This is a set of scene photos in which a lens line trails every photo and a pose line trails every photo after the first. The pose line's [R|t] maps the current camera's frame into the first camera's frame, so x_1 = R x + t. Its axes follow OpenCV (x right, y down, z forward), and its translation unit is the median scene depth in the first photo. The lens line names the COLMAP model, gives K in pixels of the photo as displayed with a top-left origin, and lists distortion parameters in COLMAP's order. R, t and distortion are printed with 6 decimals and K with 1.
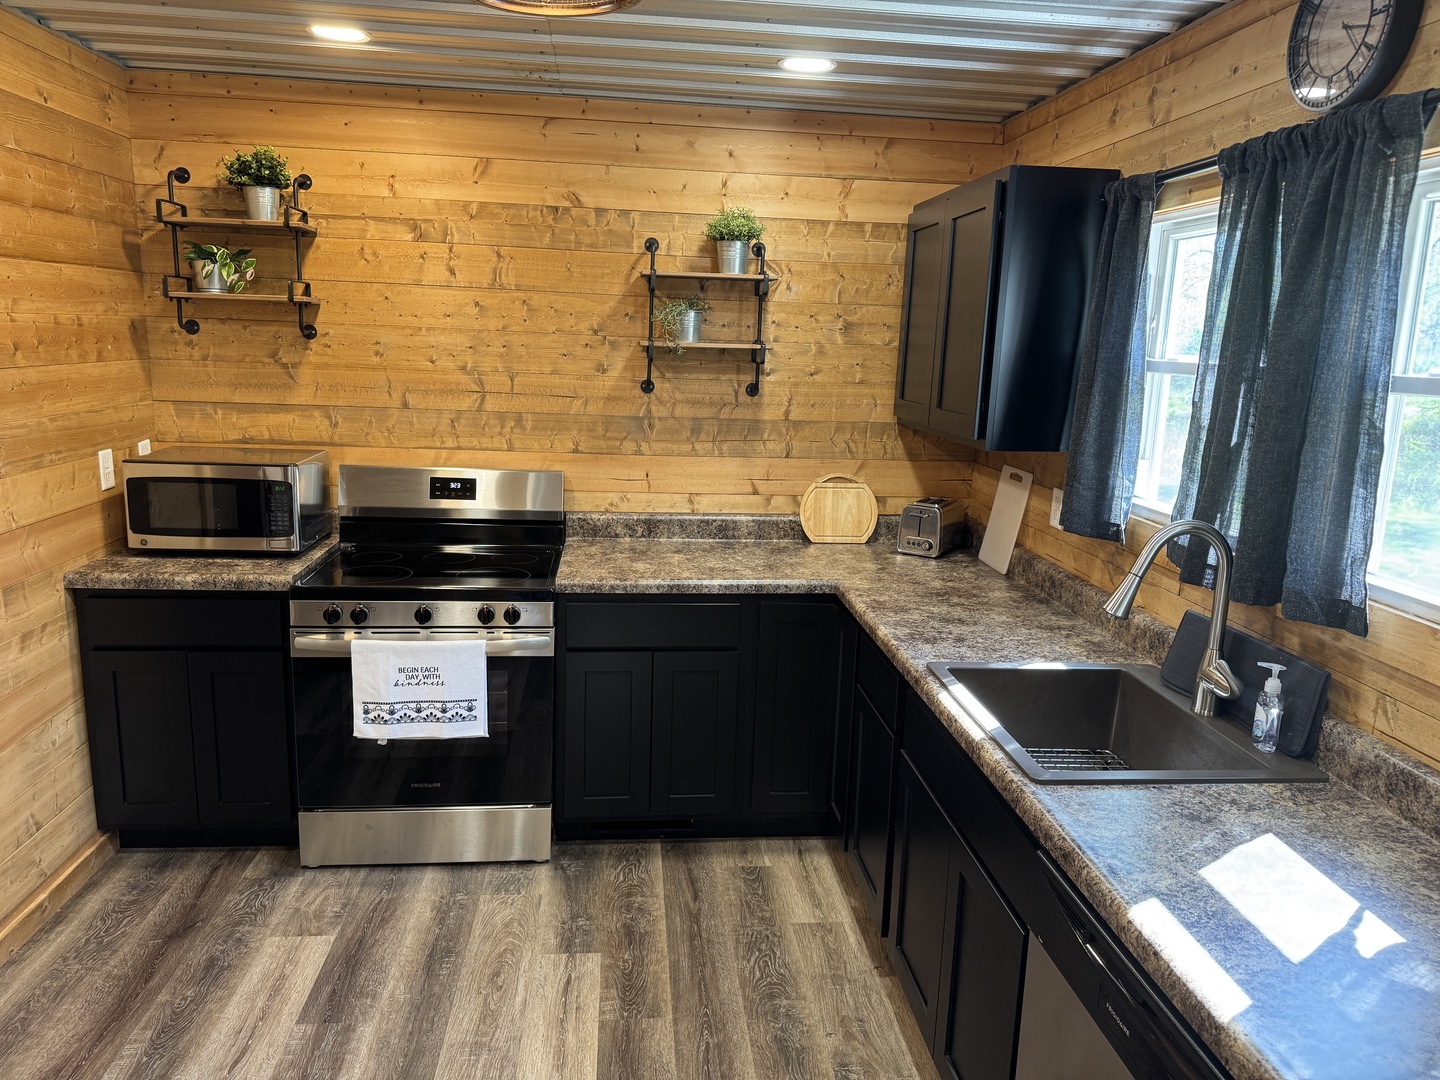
lens RADIAL K [[1011.2, 0, 728.0], [0, 1011.2, 540.7], [0, 0, 1]] dist [0.187497, -0.267302]
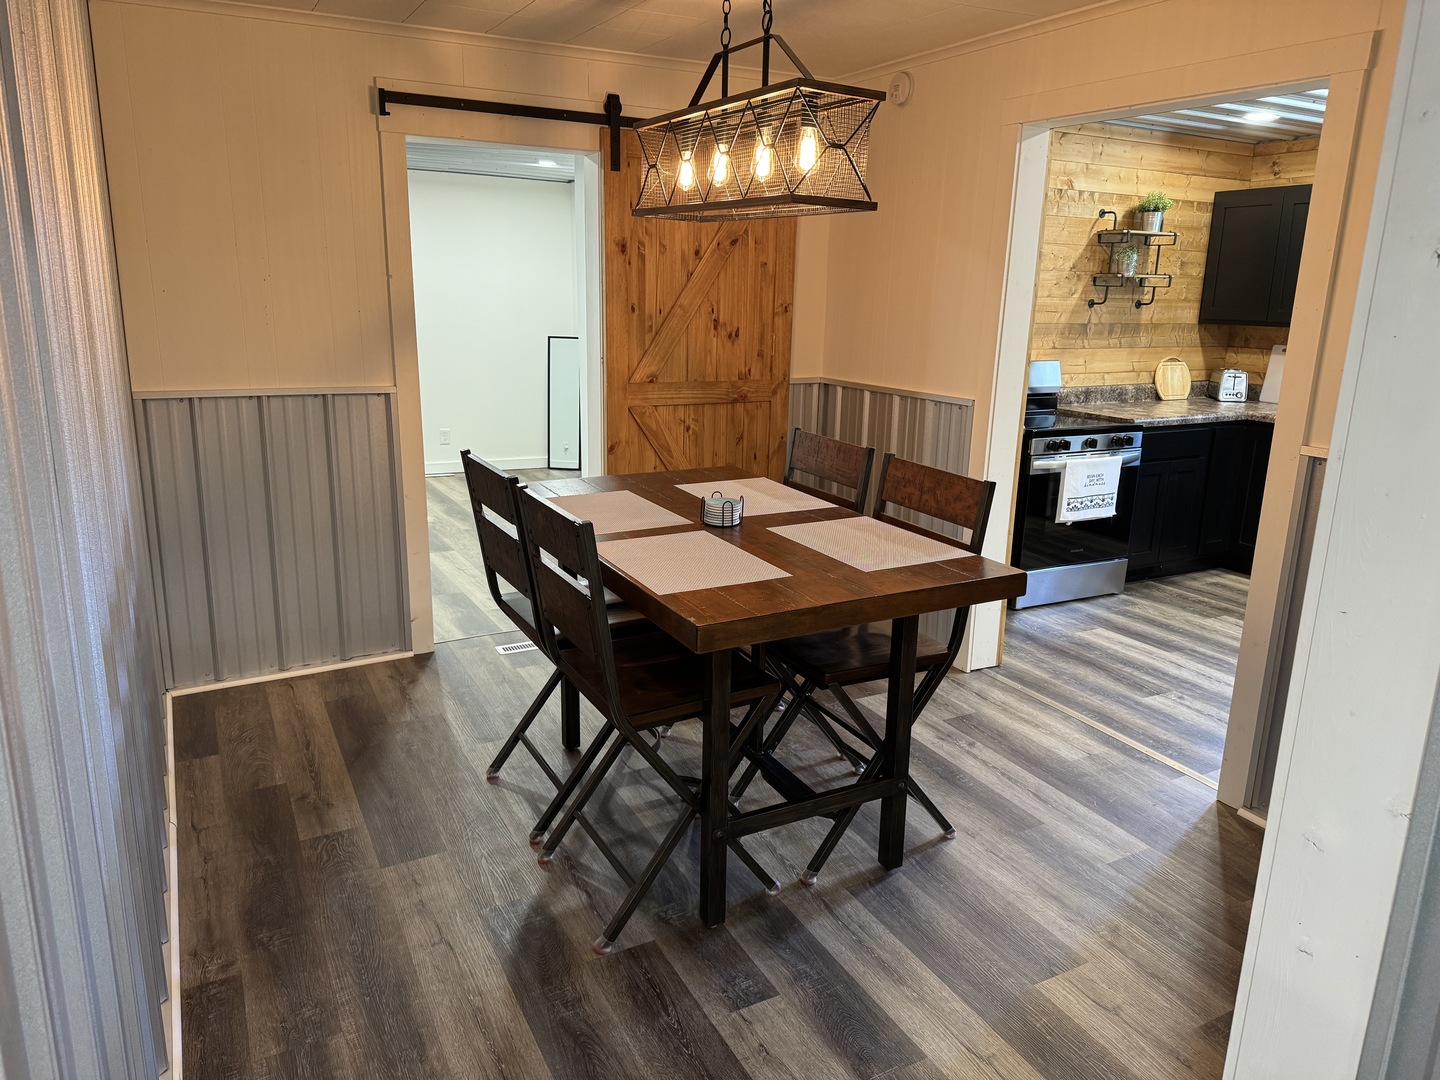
lens RADIAL K [[1012.6, 0, 725.9], [0, 1012.6, 541.9], [0, 0, 1]] dist [0.025237, -0.031384]
pose [[0.922836, -0.107727, 0.369824, -1.279612], [0.087997, 0.993668, 0.069866, 0.055828], [-0.375008, -0.031931, 0.926471, -0.257590]]
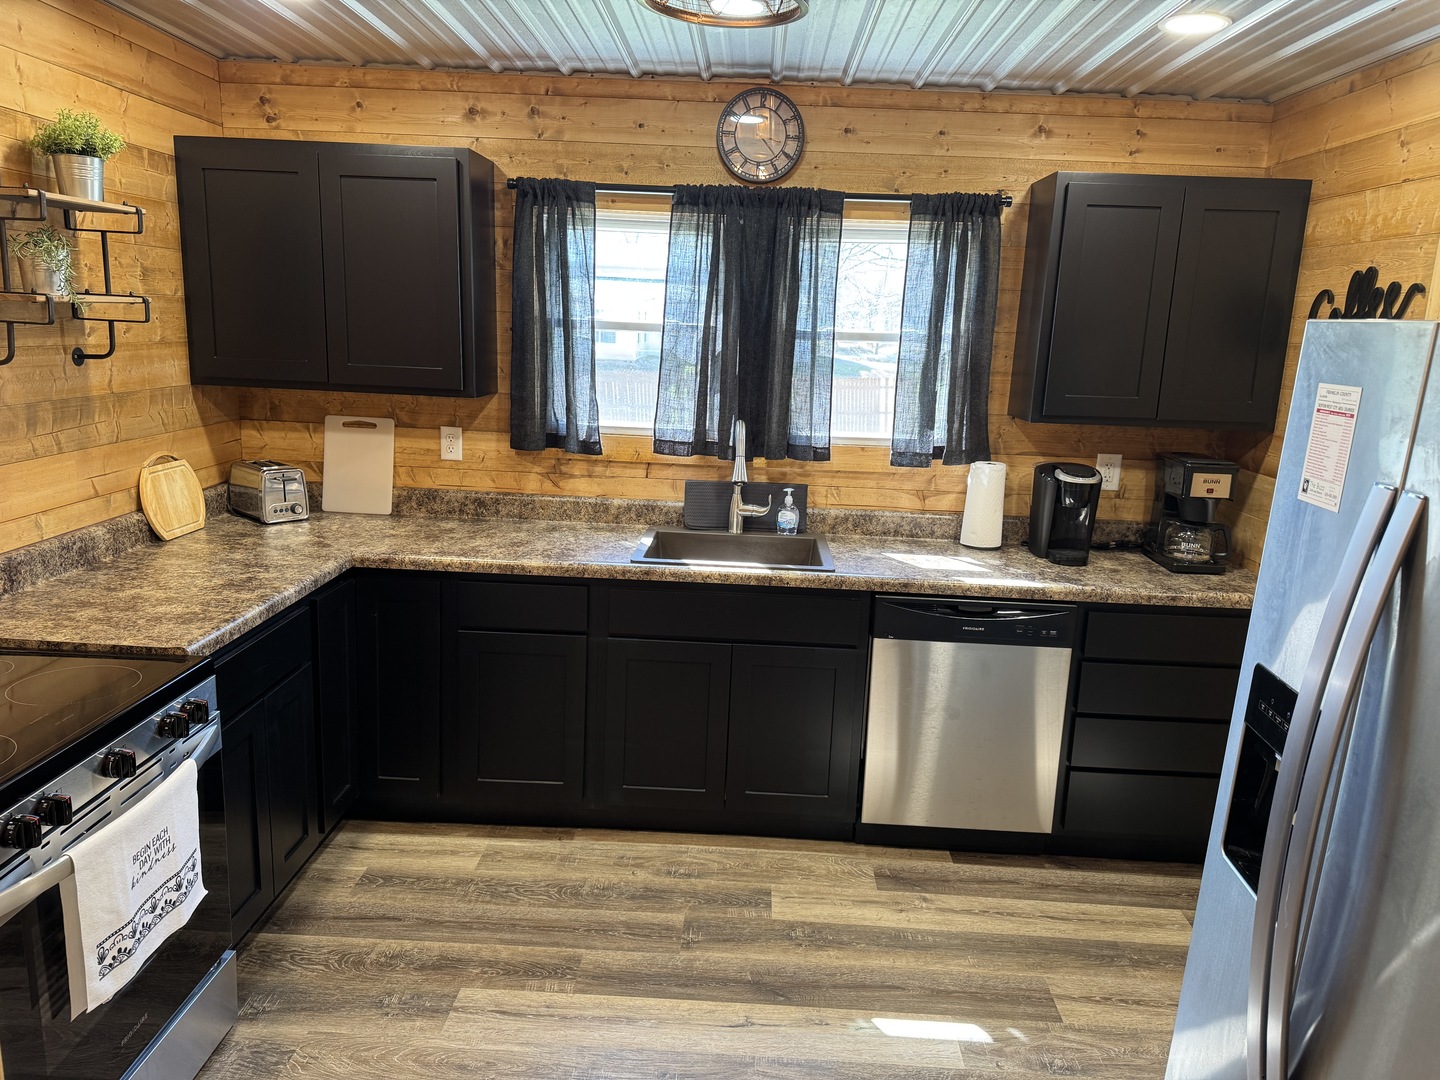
lens RADIAL K [[1012.6, 0, 725.9], [0, 1012.6, 541.9], [0, 0, 1]] dist [0.025237, -0.031384]
pose [[0.130123, -0.240500, 0.961888, -0.699545], [0.159573, 0.962569, 0.219084, -0.113595], [-0.978573, 0.124984, 0.163630, 0.468841]]
